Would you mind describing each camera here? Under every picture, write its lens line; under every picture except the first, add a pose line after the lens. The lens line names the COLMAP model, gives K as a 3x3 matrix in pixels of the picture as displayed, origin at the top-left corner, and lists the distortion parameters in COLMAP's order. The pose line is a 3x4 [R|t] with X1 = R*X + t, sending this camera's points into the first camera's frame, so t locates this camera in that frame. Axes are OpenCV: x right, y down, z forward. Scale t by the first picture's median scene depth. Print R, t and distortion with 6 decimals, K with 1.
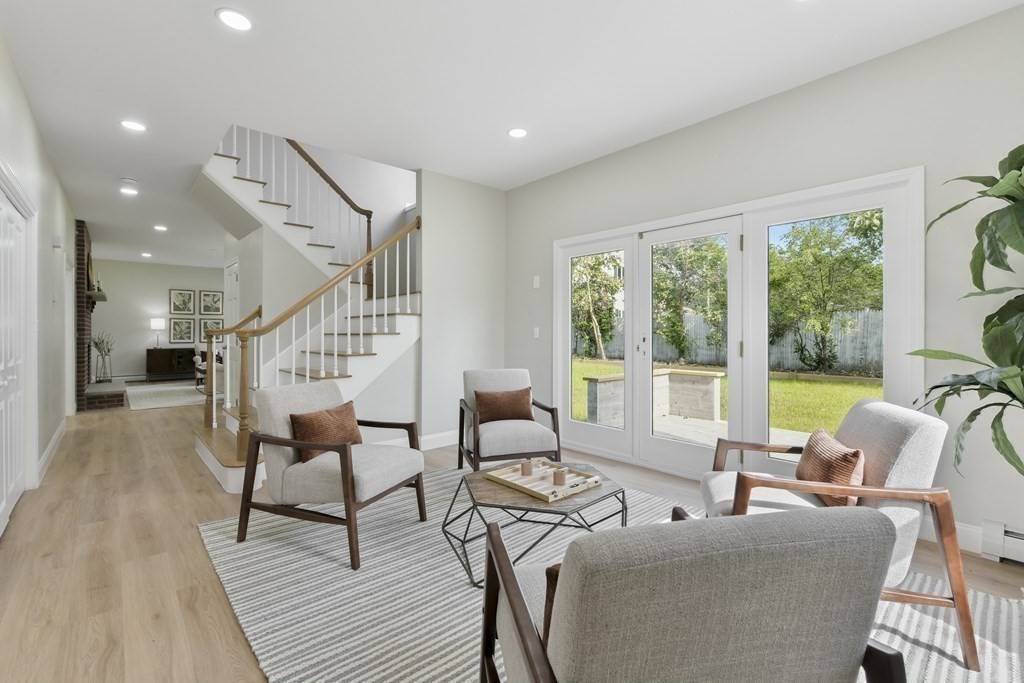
lens RADIAL K [[461.8, 0, 518.2], [0, 461.8, 338.8], [0, 0, 1]] dist [0.003794, 0.000485]
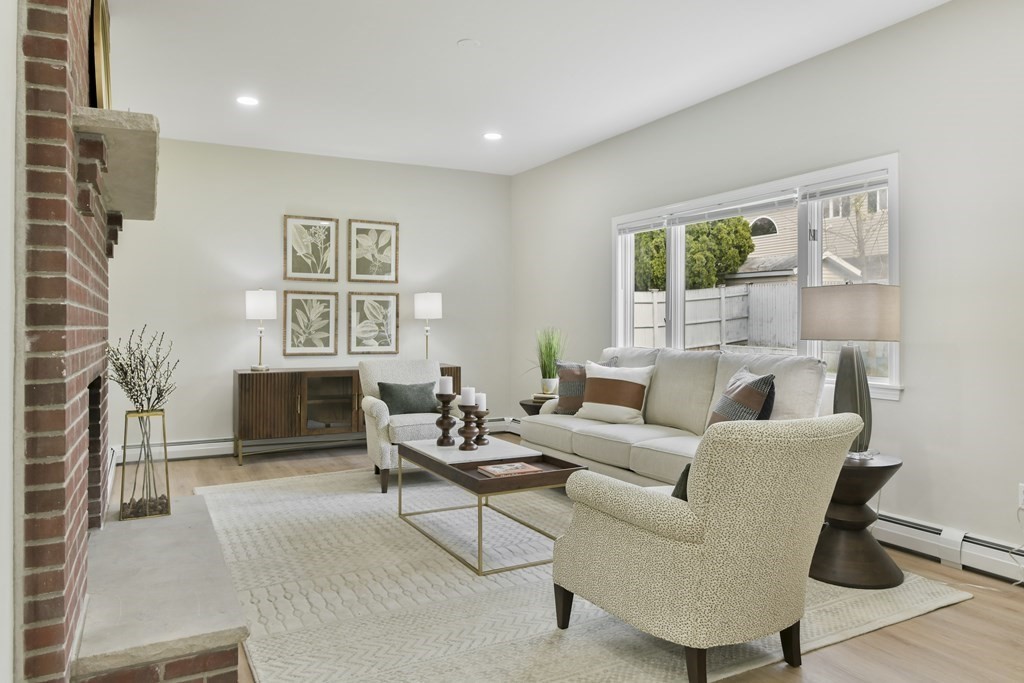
lens RADIAL K [[709.9, 0, 510.0], [0, 709.9, 336.3], [0, 0, 1]] dist [-0.007123, -0.000511]
pose [[0.971005, 0.003382, -0.239034, -0.430941], [-0.003637, 0.999993, -0.000624, -0.007237], [0.239030, 0.001475, 0.971011, 0.474876]]
